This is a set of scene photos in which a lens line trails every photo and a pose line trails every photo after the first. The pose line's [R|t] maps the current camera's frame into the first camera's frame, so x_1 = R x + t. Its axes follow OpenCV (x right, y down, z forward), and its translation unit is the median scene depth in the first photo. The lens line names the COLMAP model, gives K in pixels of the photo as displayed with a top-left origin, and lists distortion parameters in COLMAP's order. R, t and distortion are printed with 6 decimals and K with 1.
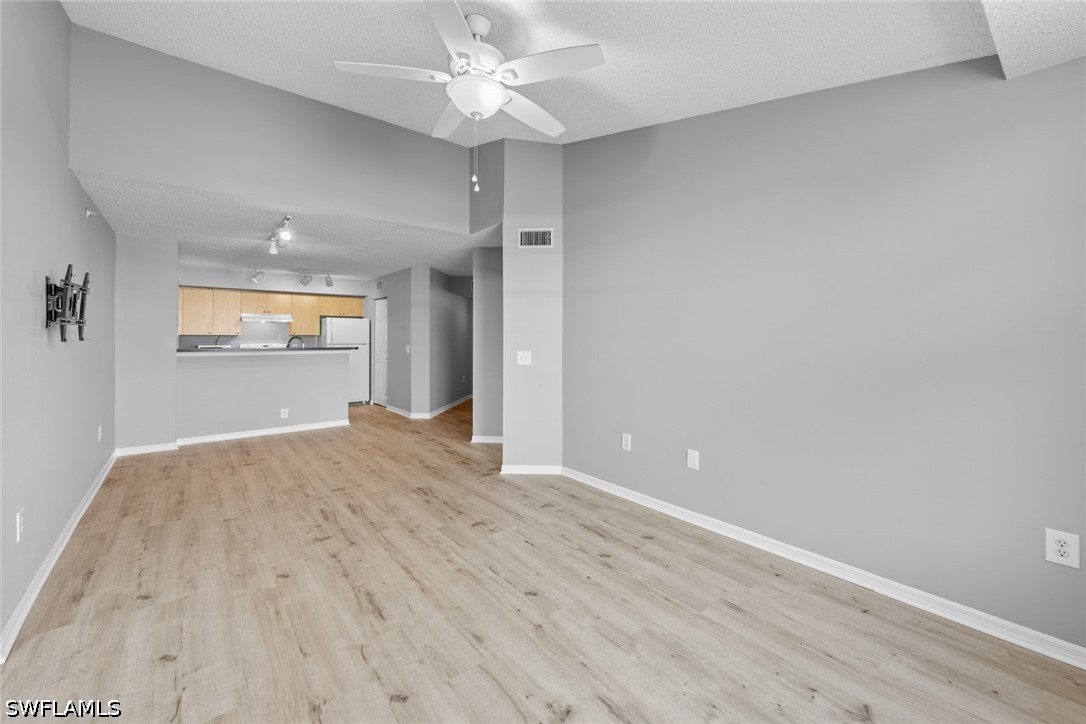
lens RADIAL K [[432.8, 0, 546.0], [0, 432.8, 327.5], [0, 0, 1]] dist [0.007692, -0.000056]
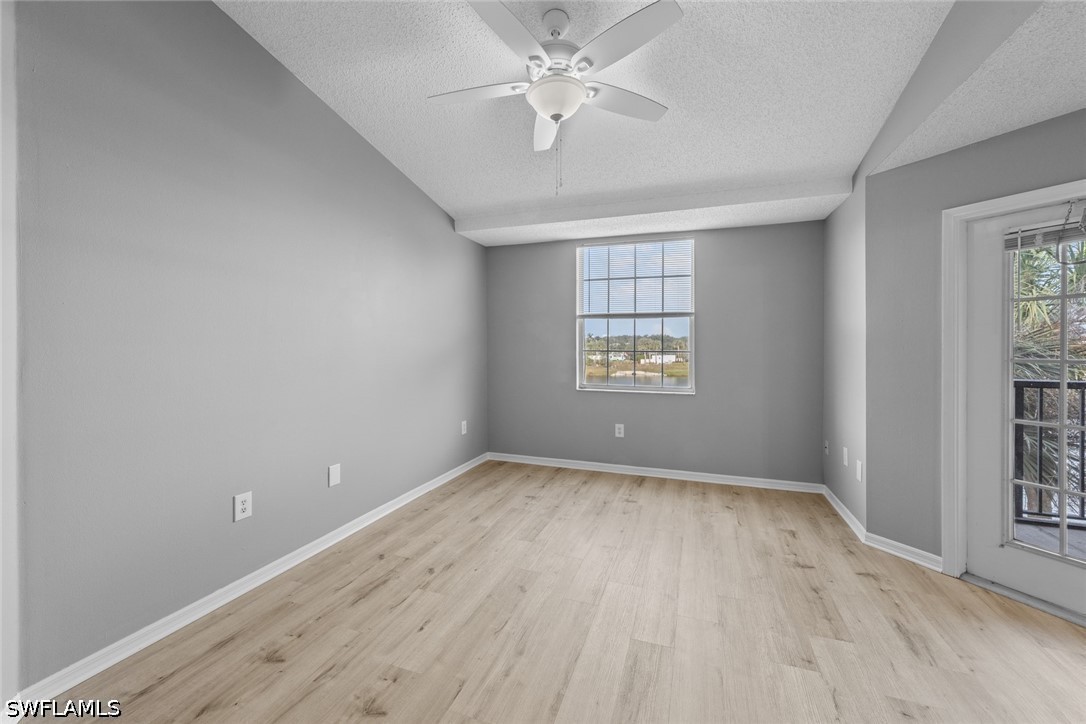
lens RADIAL K [[427.0, 0, 548.5], [0, 427.0, 344.3], [0, 0, 1]] dist [0.009100, -0.000320]
pose [[-0.516551, -0.001704, 0.856255, -0.714864], [-0.019759, 0.999755, -0.009930, 0.021245], [-0.856028, -0.022048, -0.516459, 1.118618]]
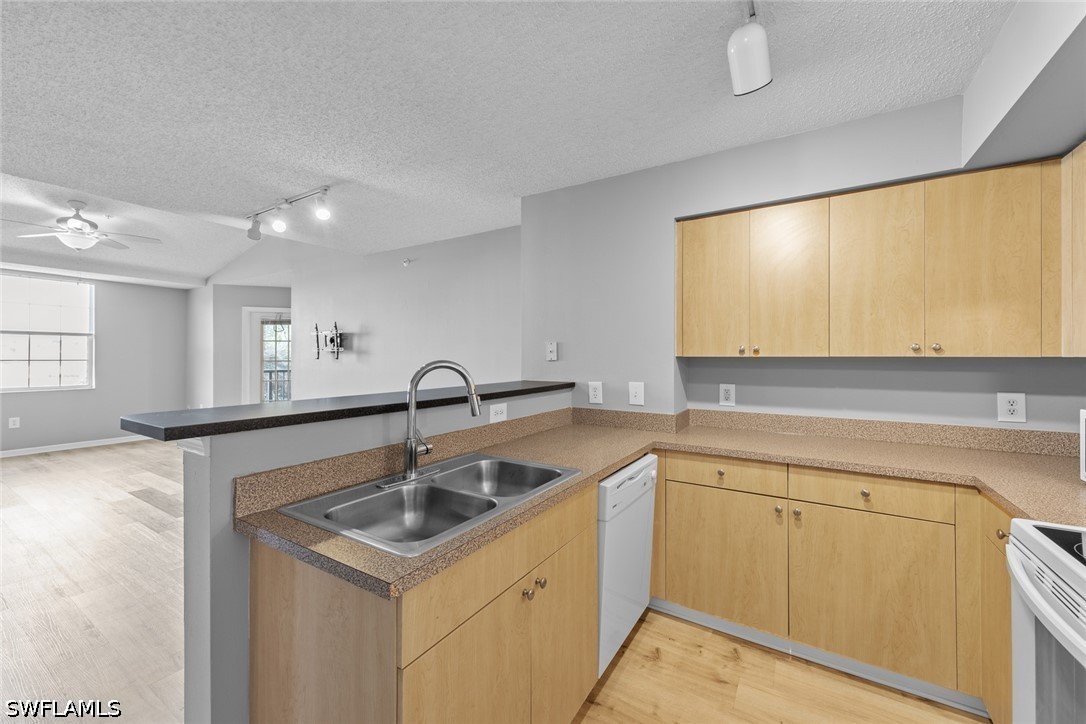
lens RADIAL K [[419.5, 0, 550.2], [0, 419.5, 356.8], [0, 0, 1]] dist [-0.002506, -0.000113]
pose [[-0.942877, -0.002083, -0.333135, -1.190344], [0.003877, 0.999844, -0.017223, 0.049264], [0.333119, -0.017531, -0.942722, 2.661679]]
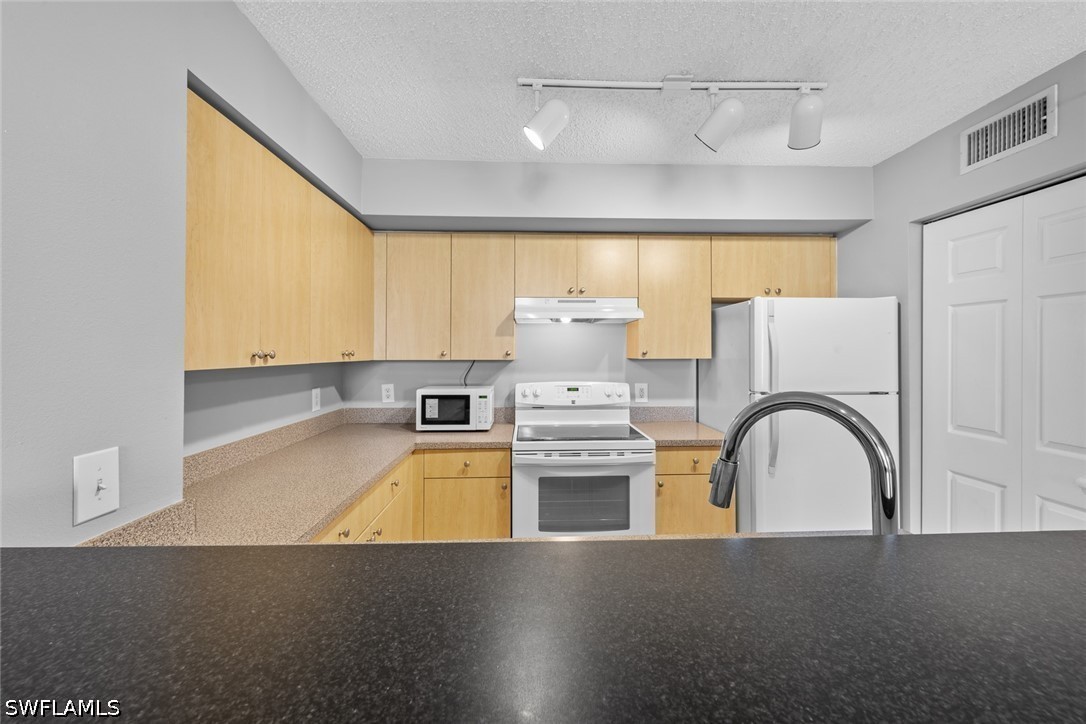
lens RADIAL K [[419.3, 0, 540.4], [0, 419.3, 353.8], [0, 0, 1]] dist [-0.003001, -0.000330]
pose [[0.793946, -0.000080, -0.607988, -1.214905], [0.013702, 0.999748, 0.017762, 0.018735], [0.607834, -0.022432, 0.793747, 1.886910]]
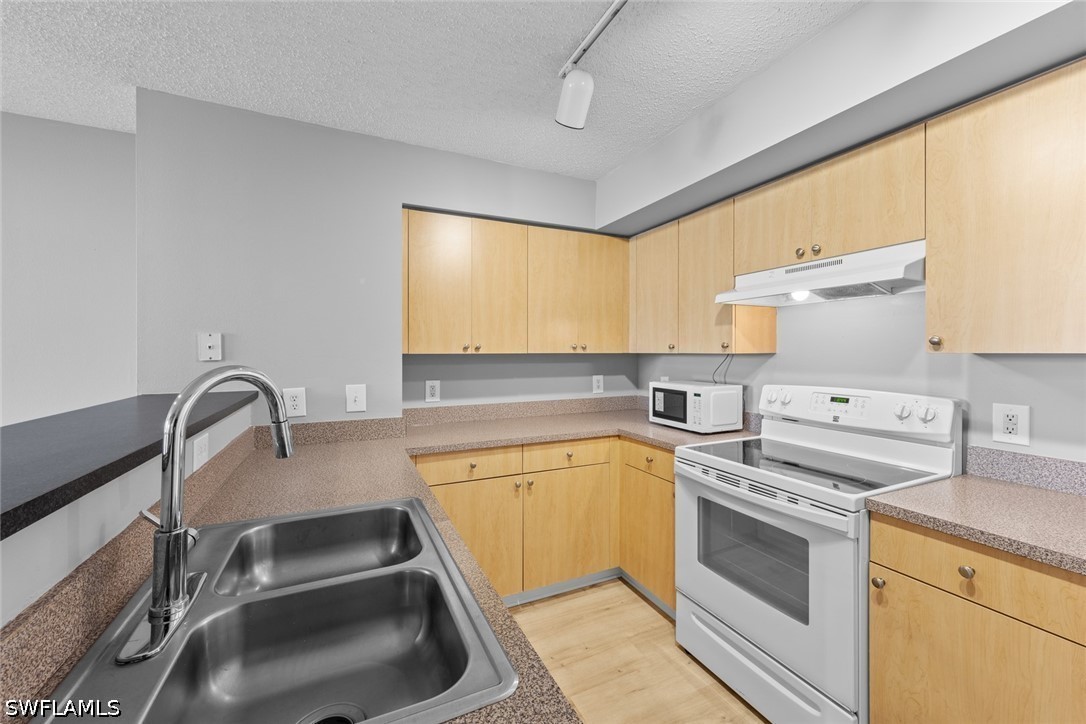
lens RADIAL K [[419.3, 0, 540.4], [0, 419.3, 353.8], [0, 0, 1]] dist [-0.003001, -0.000330]
pose [[-0.243739, 0.005433, -0.969826, -1.024576], [0.019137, 0.999817, 0.000791, 0.039782], [0.969652, -0.018367, -0.243798, 2.401325]]
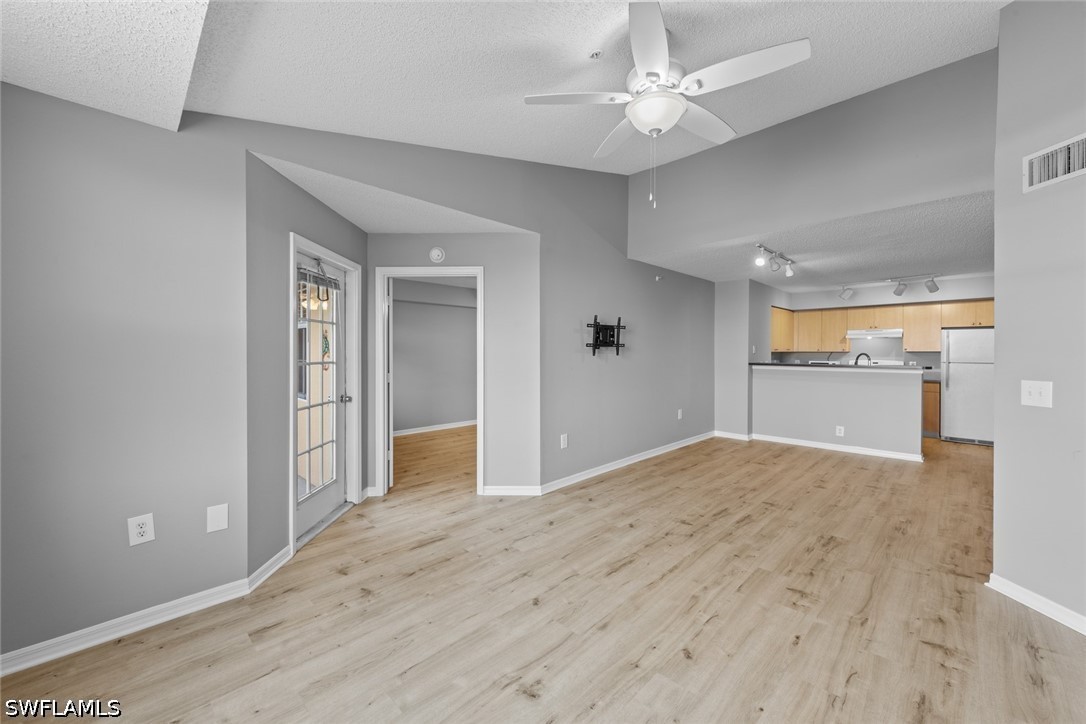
lens RADIAL K [[427.0, 0, 548.5], [0, 427.0, 344.3], [0, 0, 1]] dist [0.009100, -0.000320]
pose [[0.104652, -0.018638, -0.994334, 0.592870], [0.019844, 0.999664, -0.016650, 0.008330], [0.994311, -0.017989, 0.104987, 0.485687]]
